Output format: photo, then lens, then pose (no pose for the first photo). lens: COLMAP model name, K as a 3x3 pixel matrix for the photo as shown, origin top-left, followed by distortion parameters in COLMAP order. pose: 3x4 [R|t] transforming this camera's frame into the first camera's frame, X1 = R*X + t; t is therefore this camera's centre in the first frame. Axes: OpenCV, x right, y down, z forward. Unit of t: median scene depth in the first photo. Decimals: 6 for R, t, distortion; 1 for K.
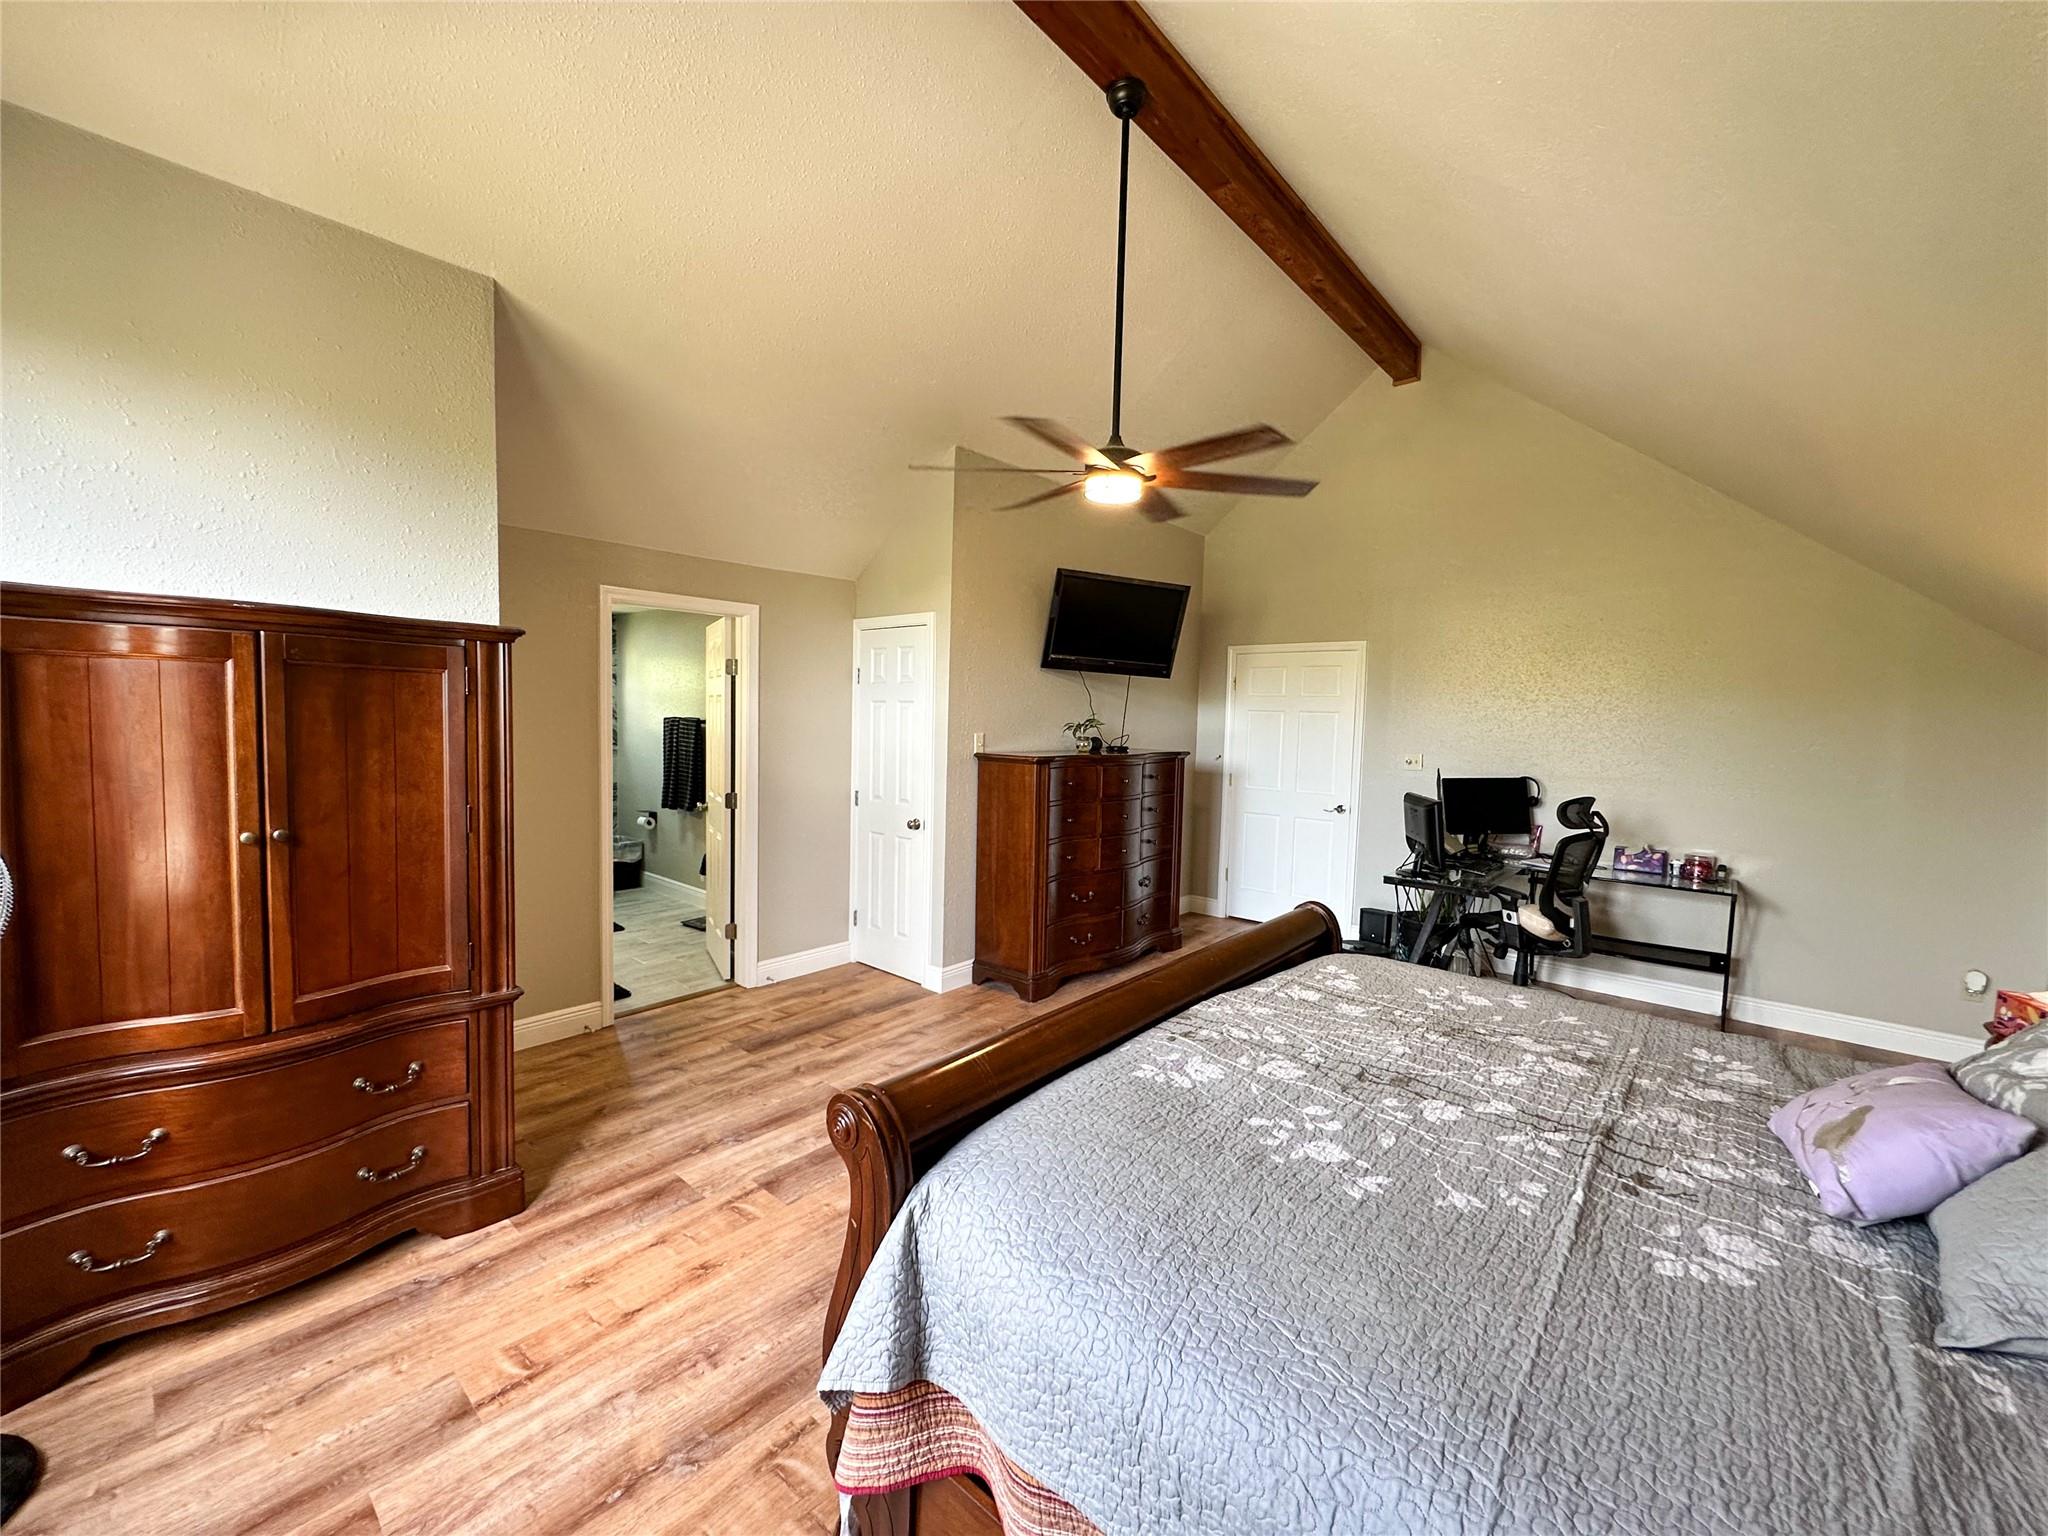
lens RADIAL K [[825.0, 0, 1036.0], [0, 825.0, 760.1], [0, 0, 1]] dist [-0.006880, 0.001662]
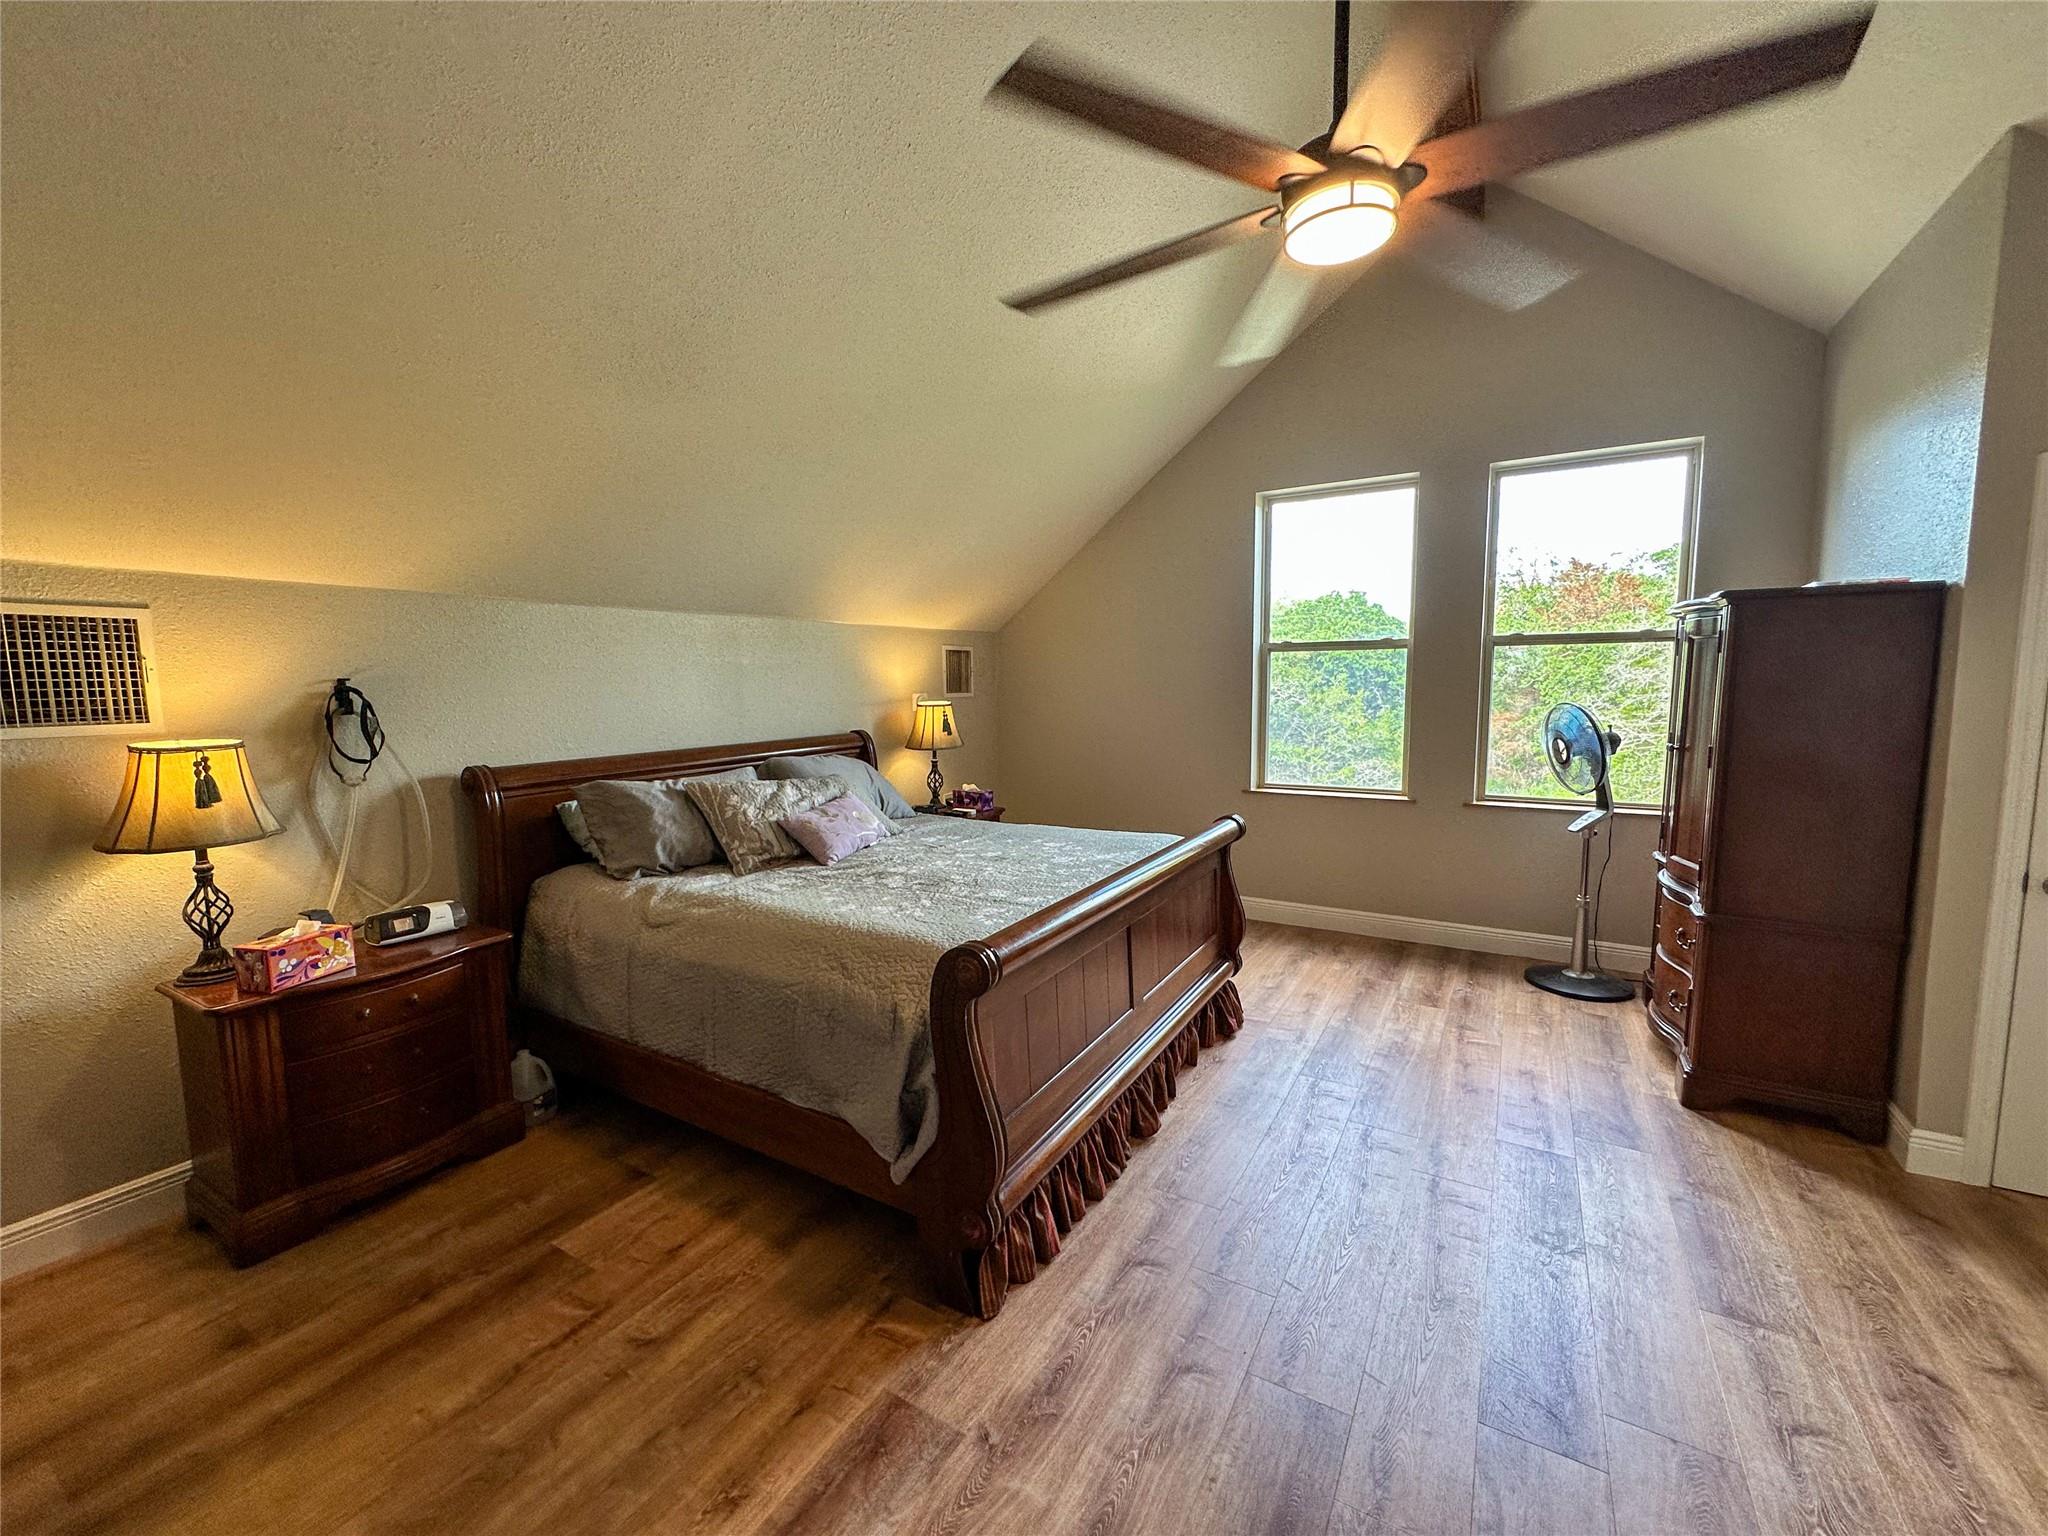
lens RADIAL K [[825.0, 0, 1027.5], [0, 825.0, 772.9], [0, 0, 1]] dist [-0.006880, 0.001662]
pose [[-0.985553, 0.005874, -0.169266, 0.431718], [-0.022895, 0.985605, 0.167506, -0.073662], [0.167814, 0.168962, -0.971231, 1.726932]]
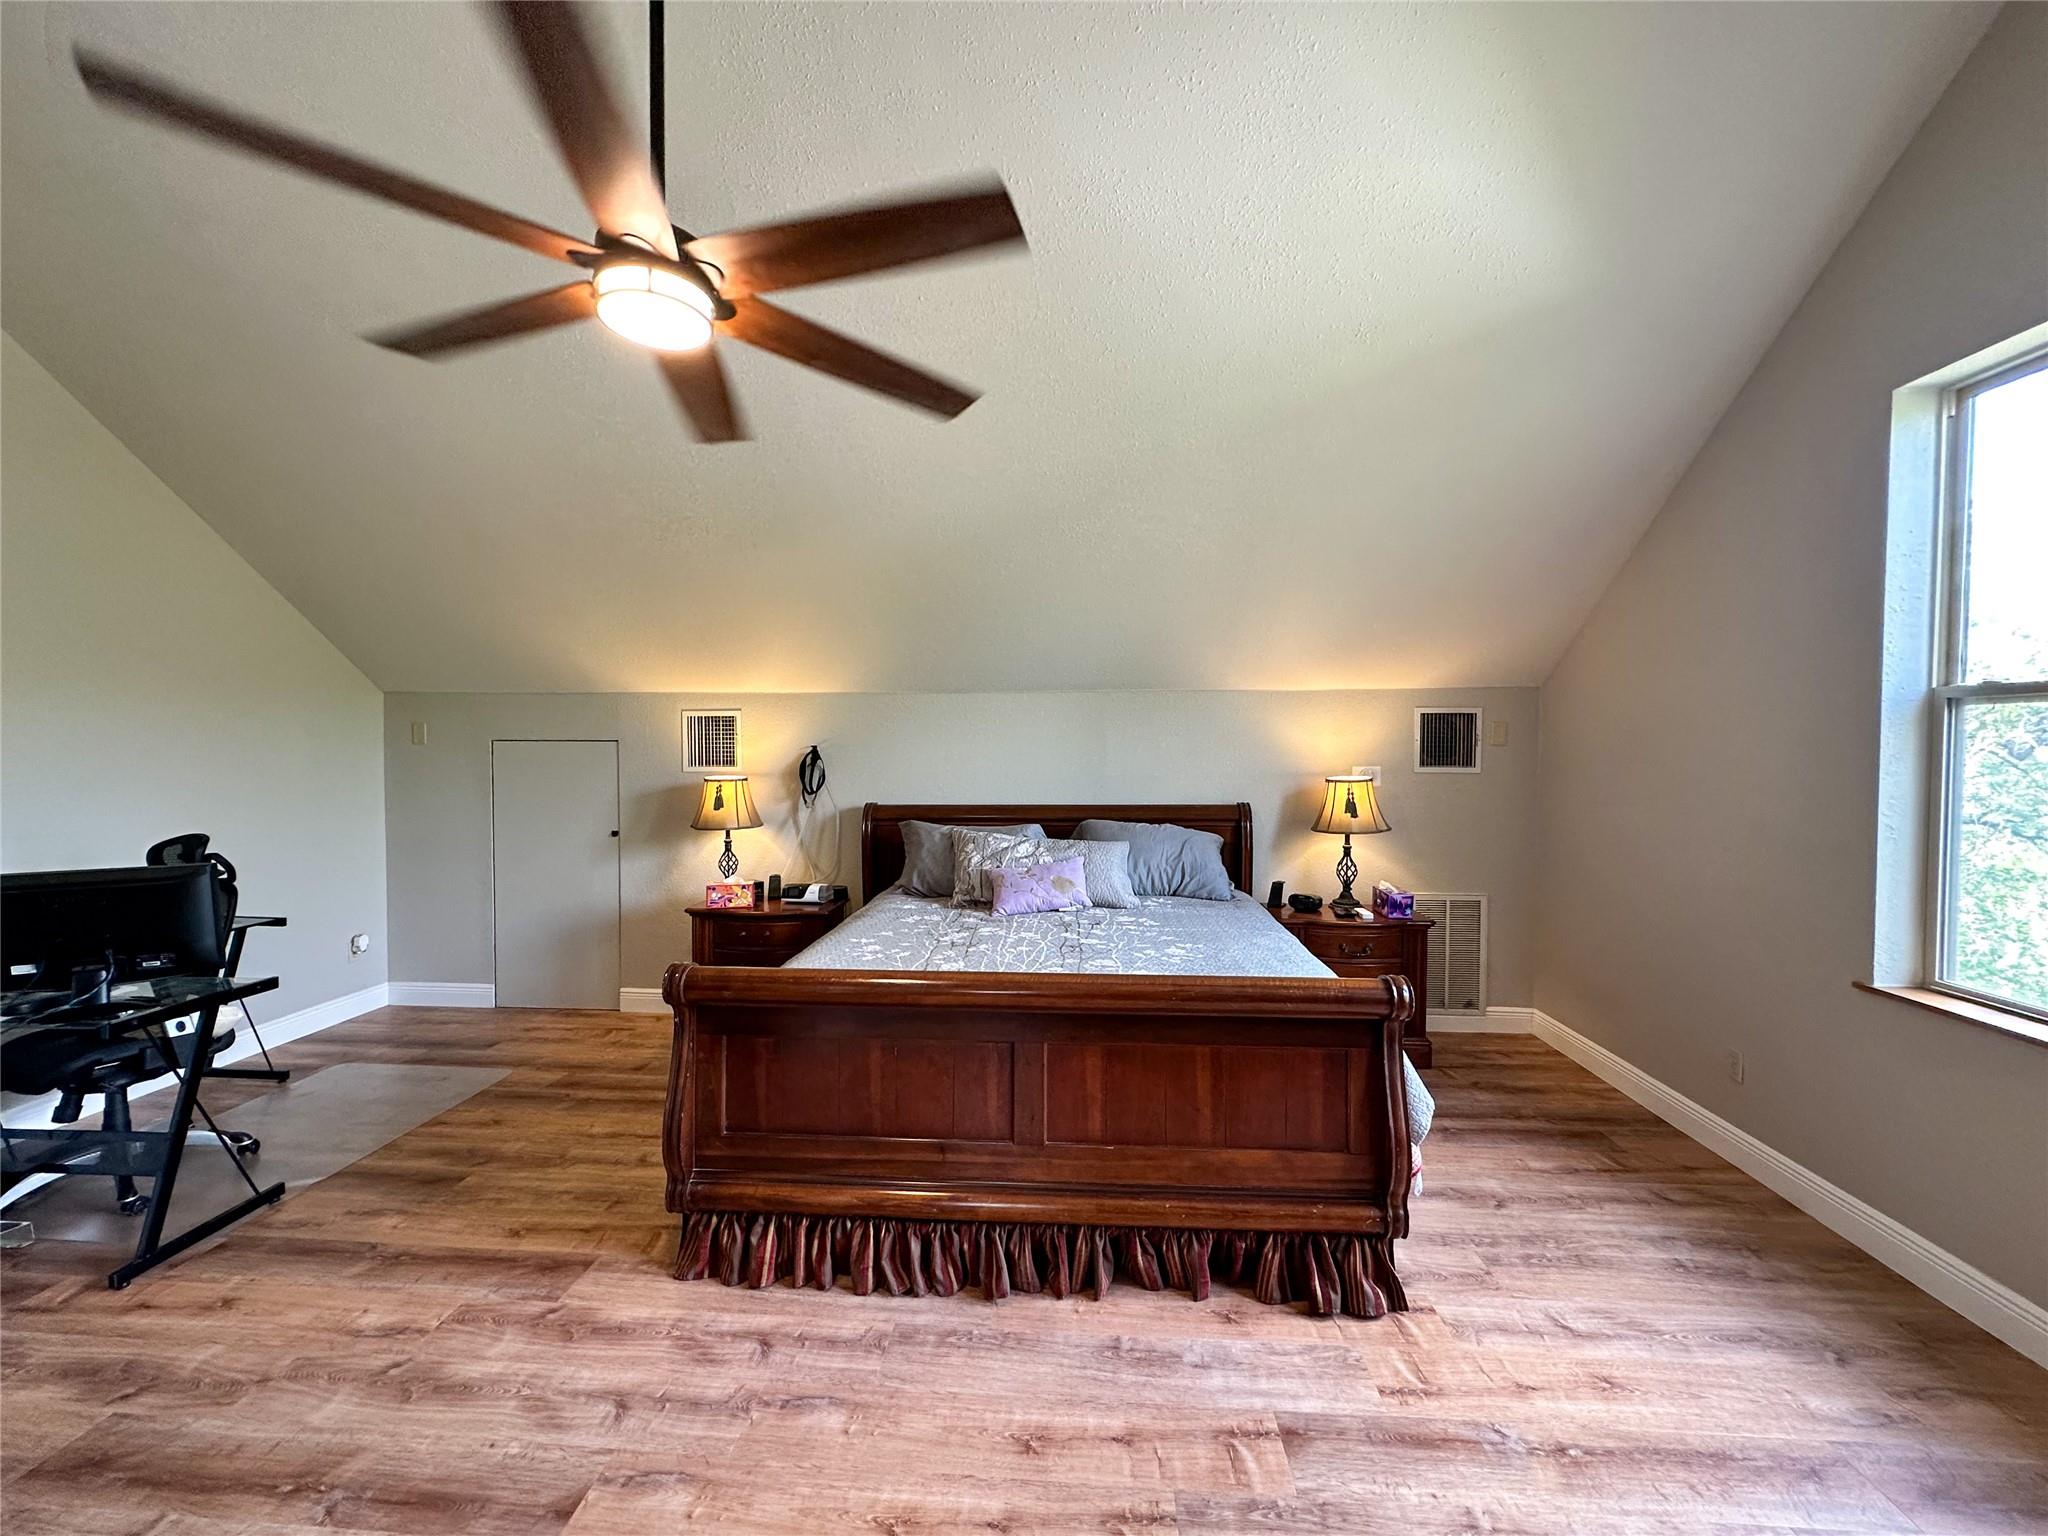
lens RADIAL K [[825.0, 0, 1022.3], [0, 825.0, 765.7], [0, 0, 1]] dist [-0.006880, 0.001662]
pose [[-0.593578, -0.045198, 0.803506, -0.541723], [0.033849, 0.996136, 0.081039, -0.083200], [-0.804064, 0.075301, -0.589755, 1.287036]]
